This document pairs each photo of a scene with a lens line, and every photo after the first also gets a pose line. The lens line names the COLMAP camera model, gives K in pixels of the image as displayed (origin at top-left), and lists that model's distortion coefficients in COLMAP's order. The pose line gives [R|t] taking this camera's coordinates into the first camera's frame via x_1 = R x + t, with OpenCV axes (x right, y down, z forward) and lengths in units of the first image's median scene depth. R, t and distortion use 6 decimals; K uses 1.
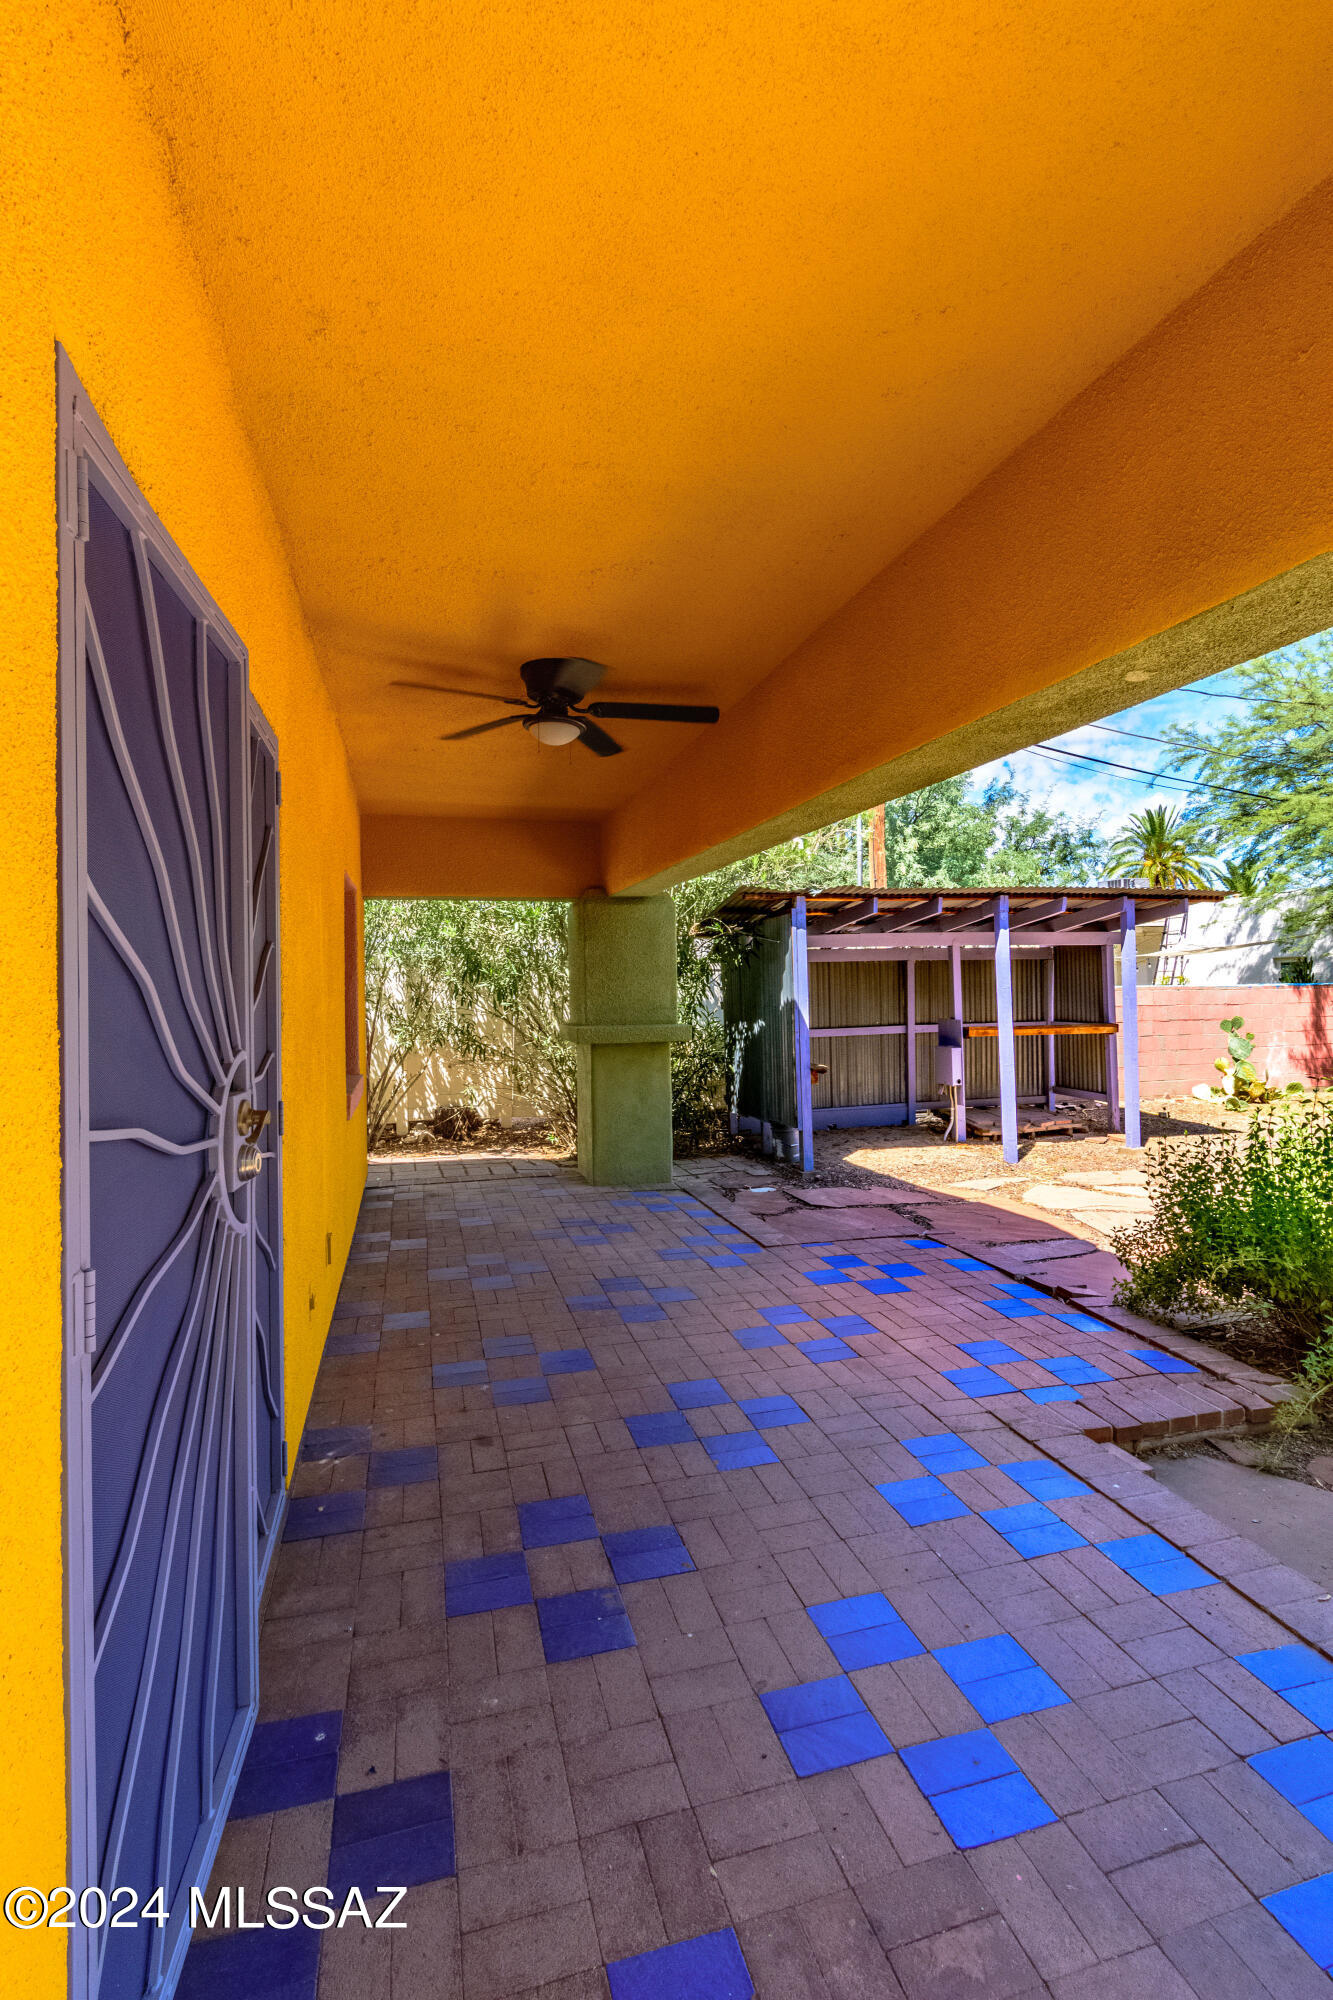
lens RADIAL K [[892.6, 0, 662.2], [0, 892.6, 964.0], [0, 0, 1]] dist [0.012967, -0.007876]
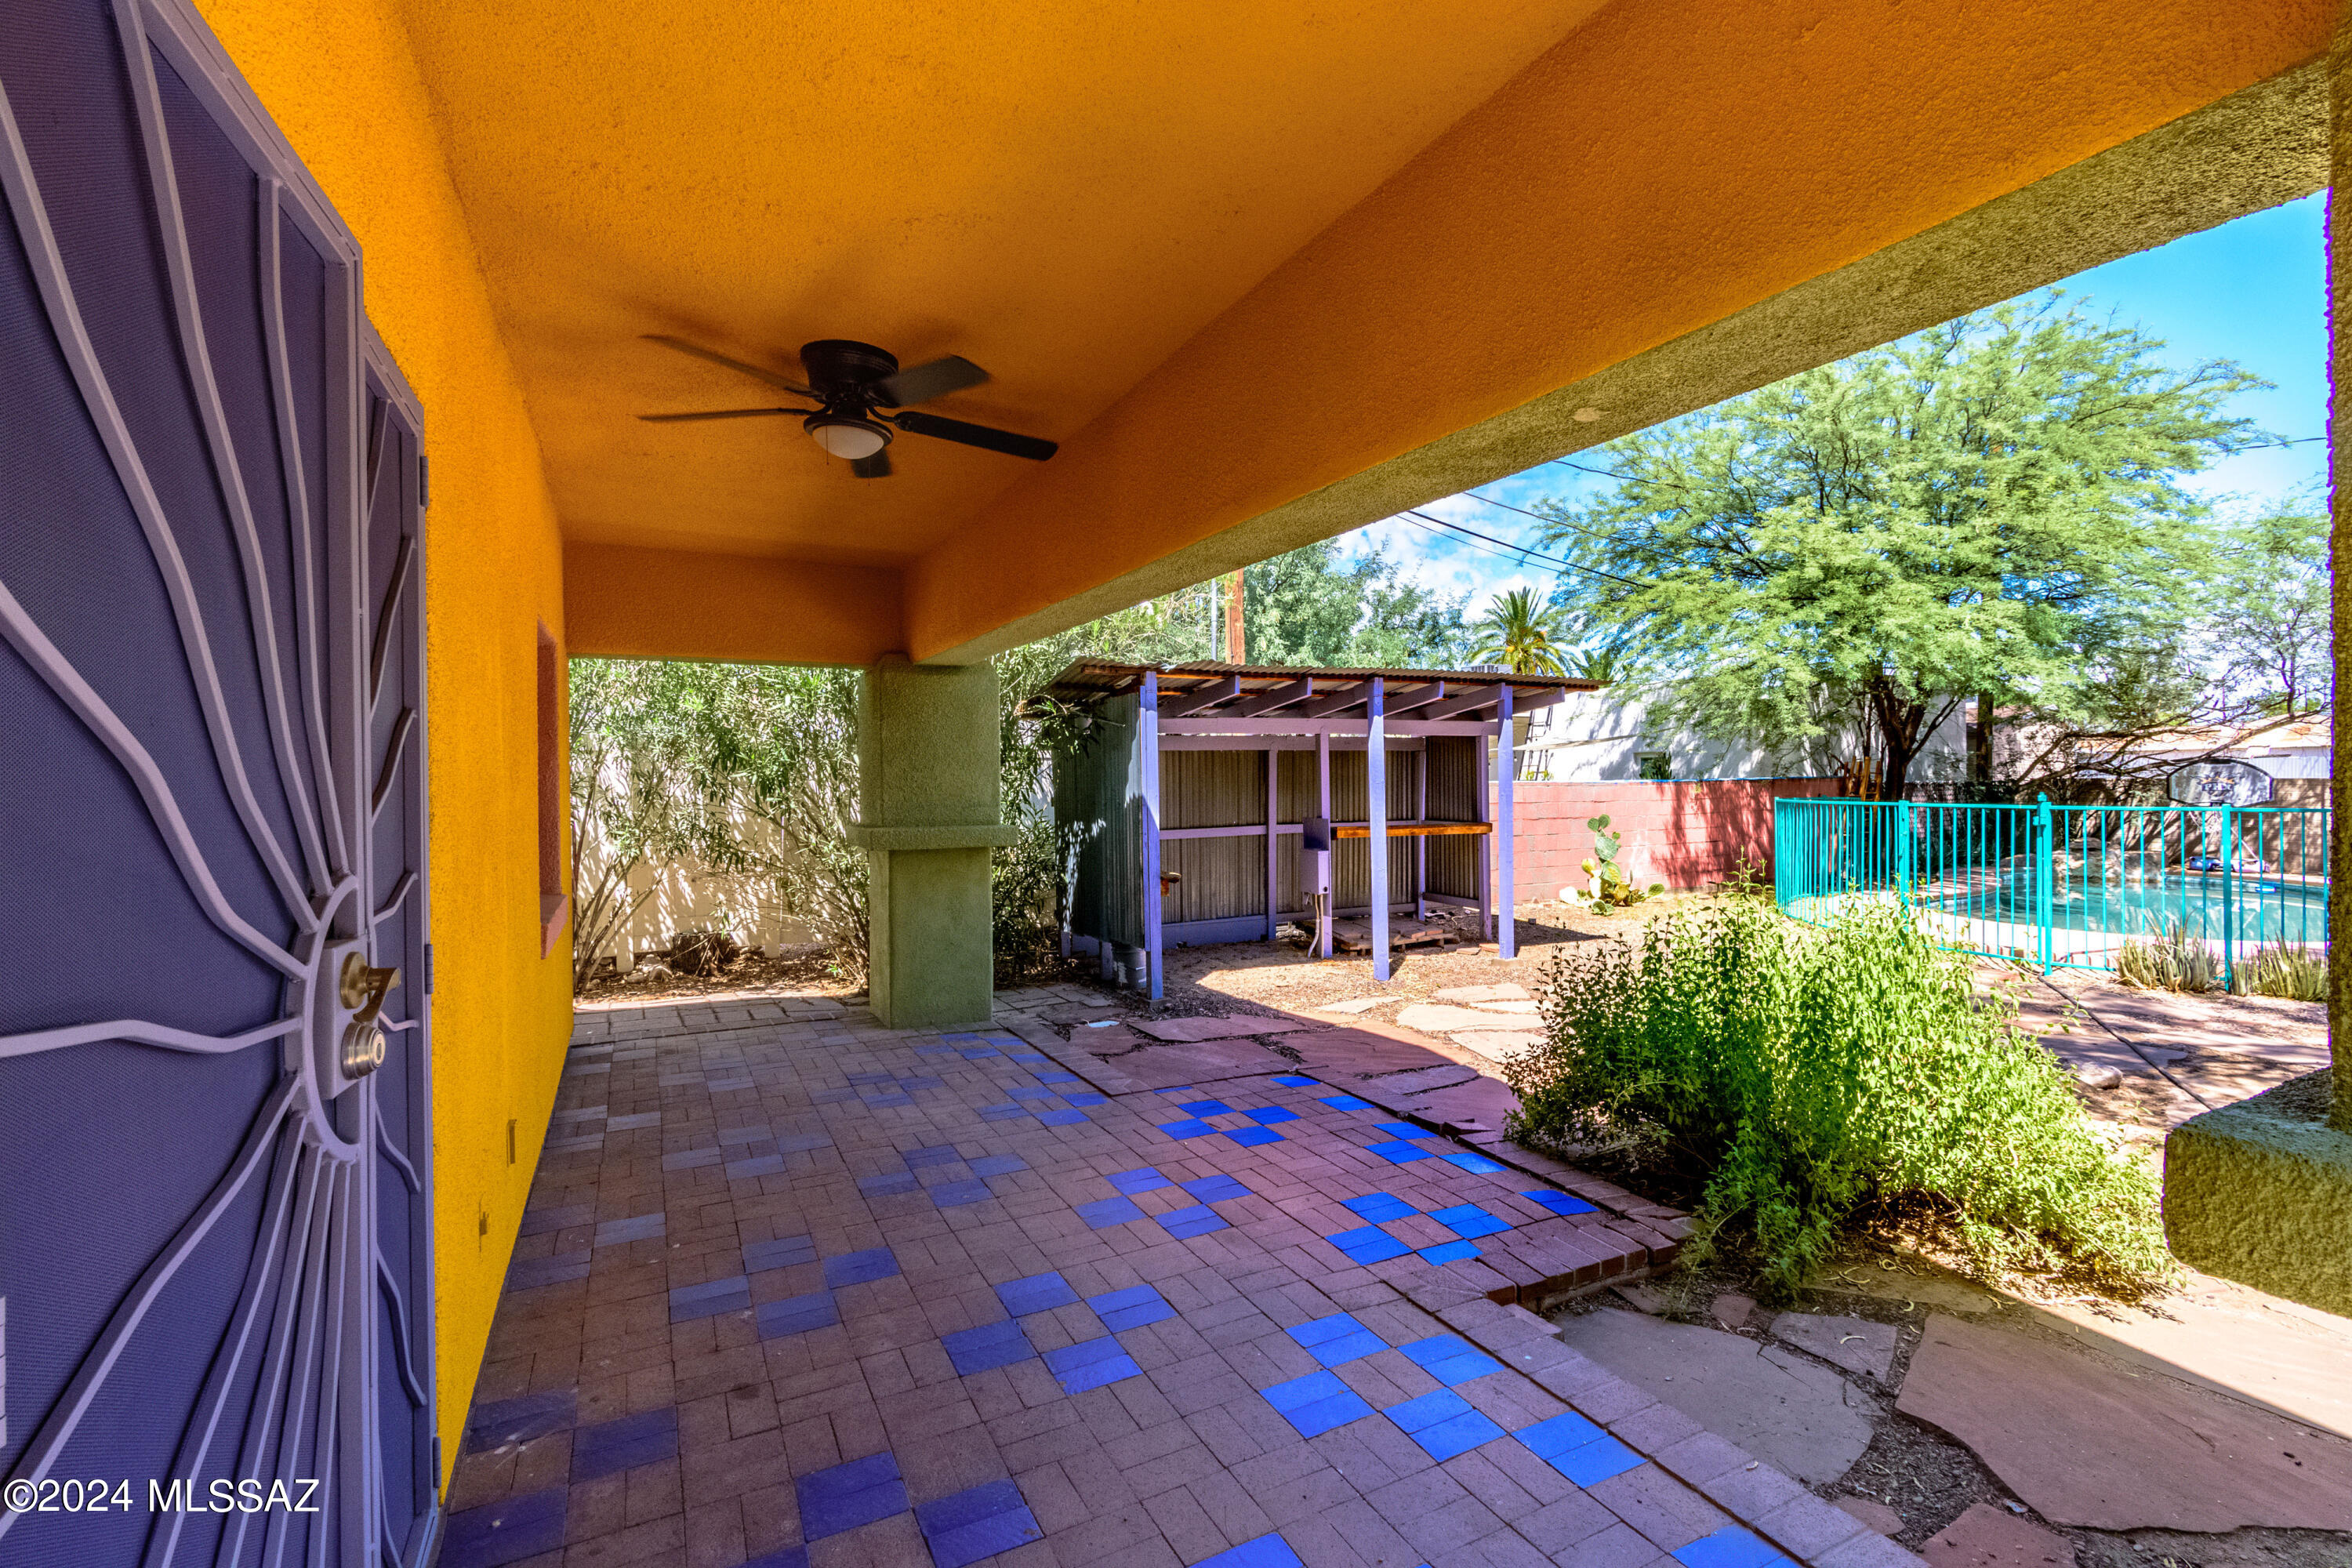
lens RADIAL K [[1049.7, 0, 1210.4], [0, 1049.7, 774.3], [0, 0, 1]] dist [0.012967, -0.007876]
pose [[0.974989, 0.008358, 0.222094, -0.008492], [-0.013017, 0.999725, 0.019521, 0.000438], [-0.221869, -0.021924, 0.974830, 0.028962]]
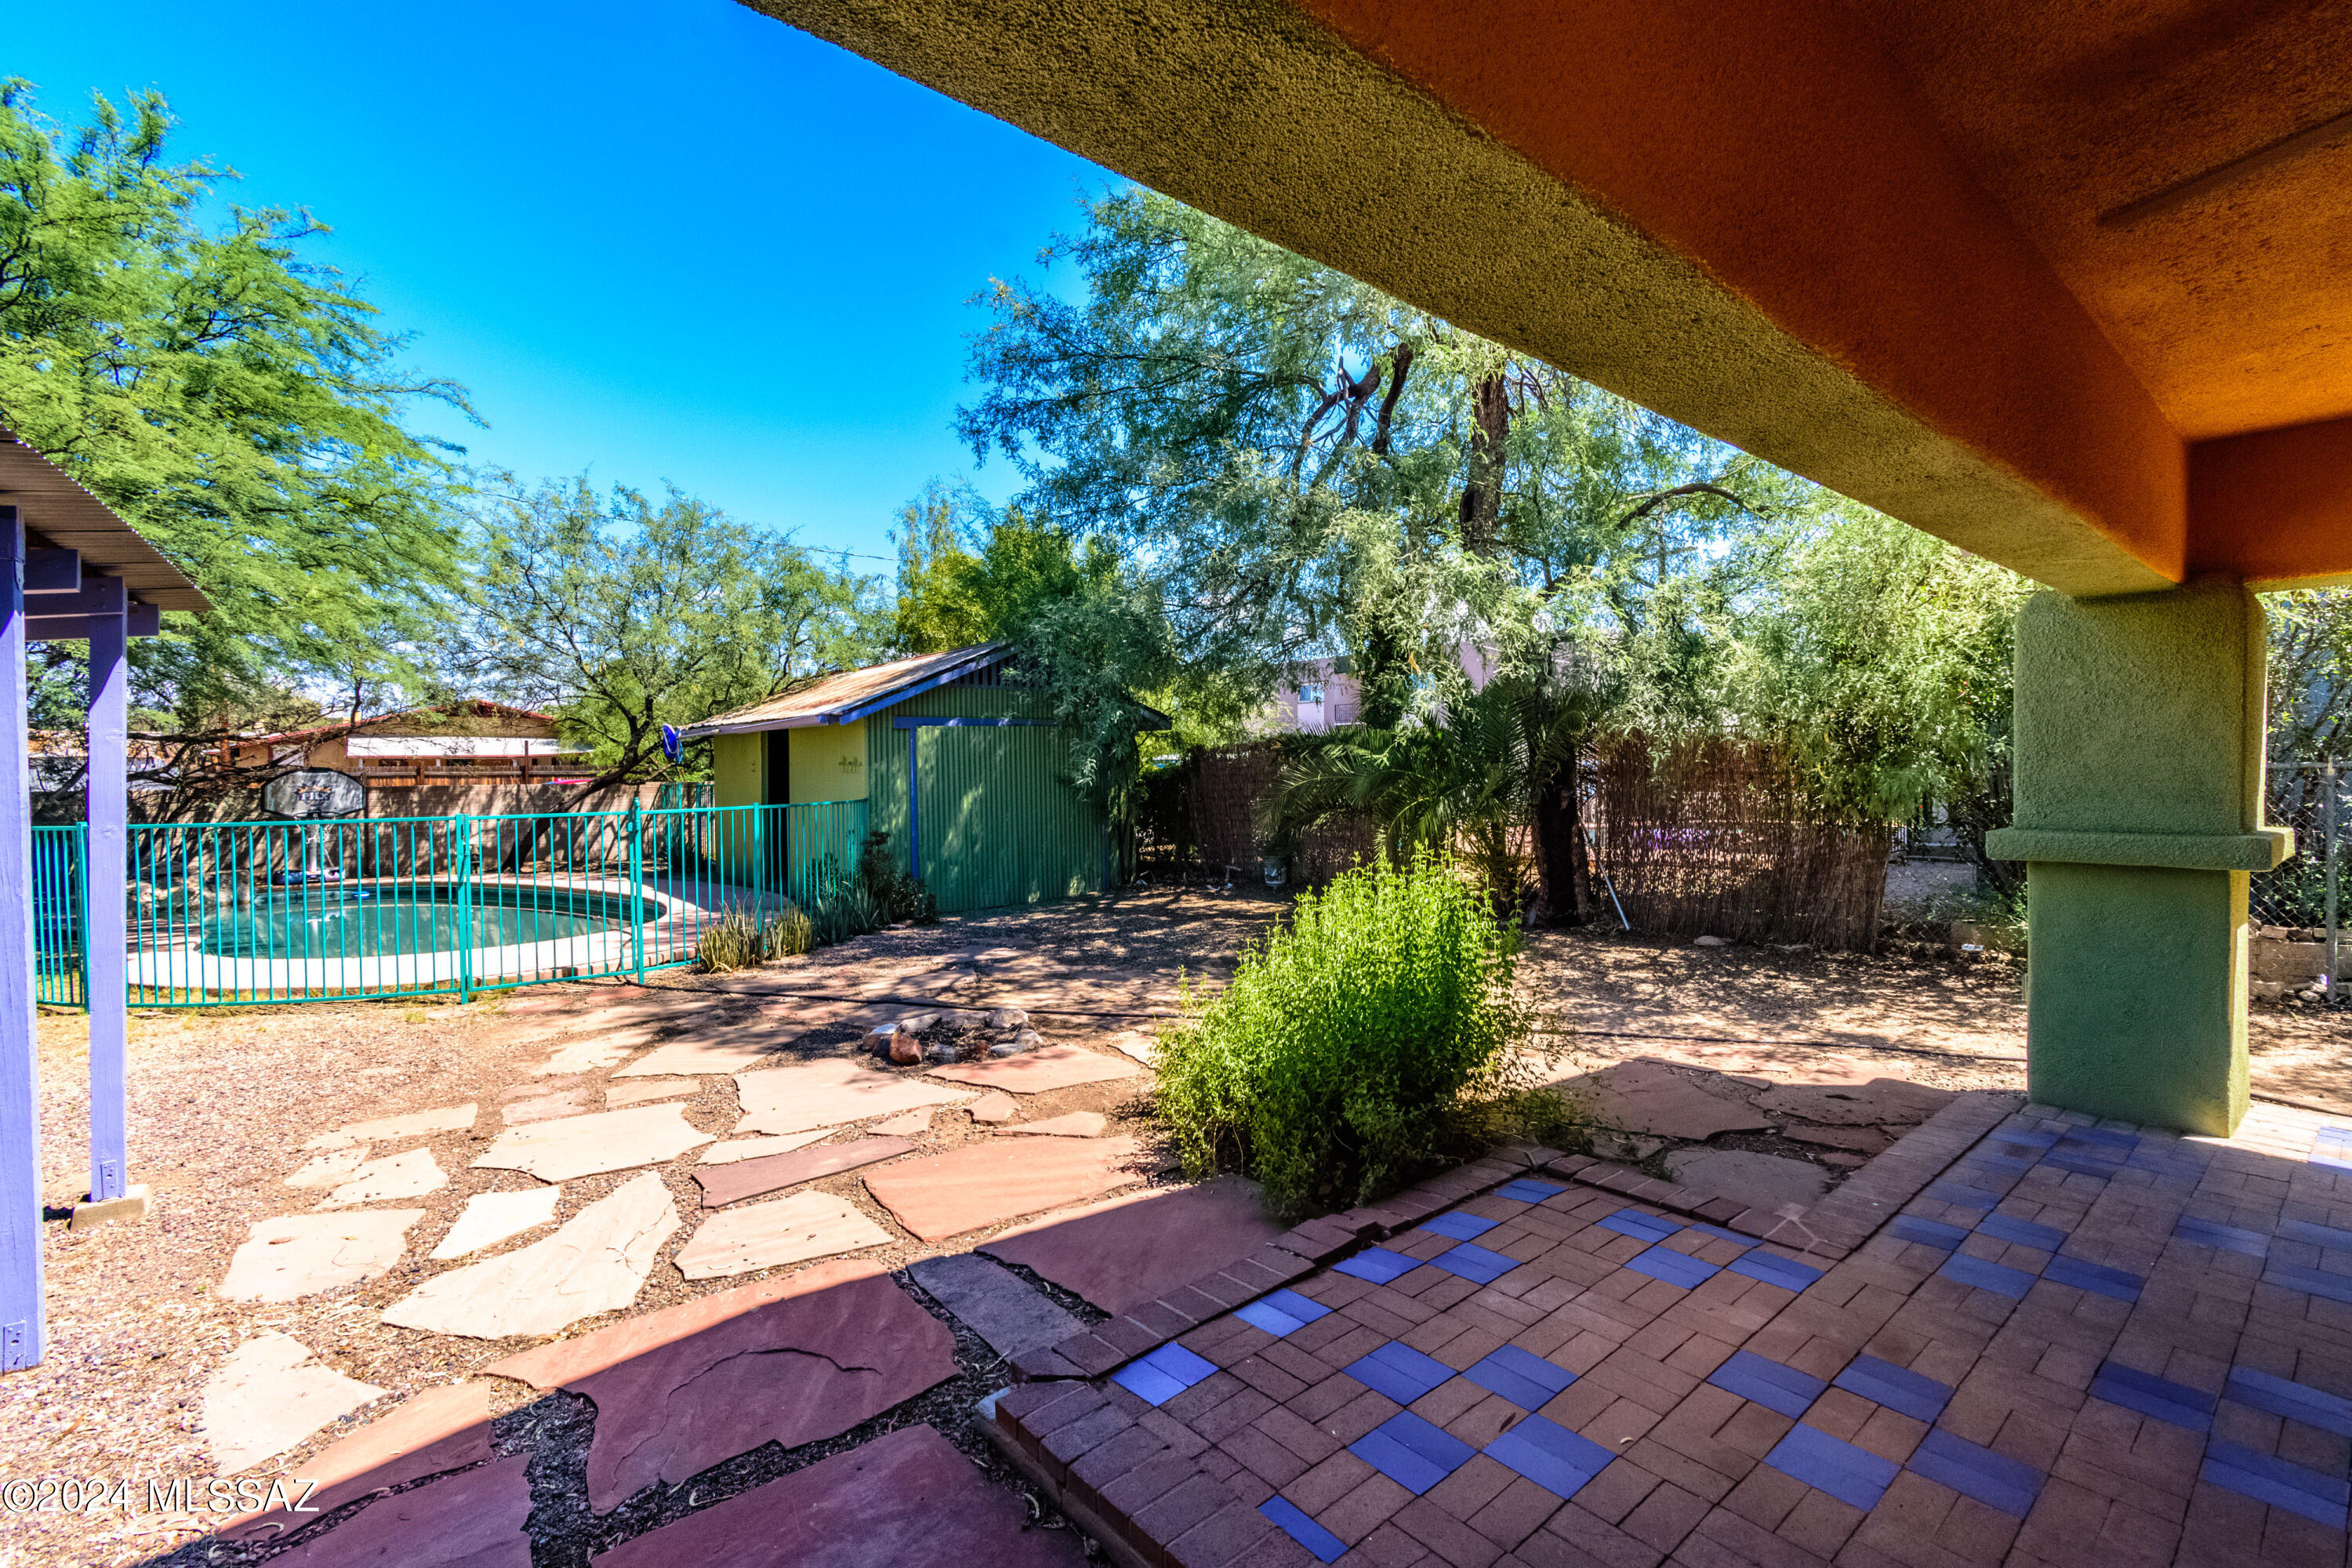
lens RADIAL K [[1049.7, 0, 1210.4], [0, 1049.7, 774.3], [0, 0, 1]] dist [0.012967, -0.007876]
pose [[-0.422136, 0.013083, 0.906438, -0.119680], [-0.001902, 0.999881, -0.015317, 0.021950], [-0.906531, -0.008190, -0.422061, 0.796273]]
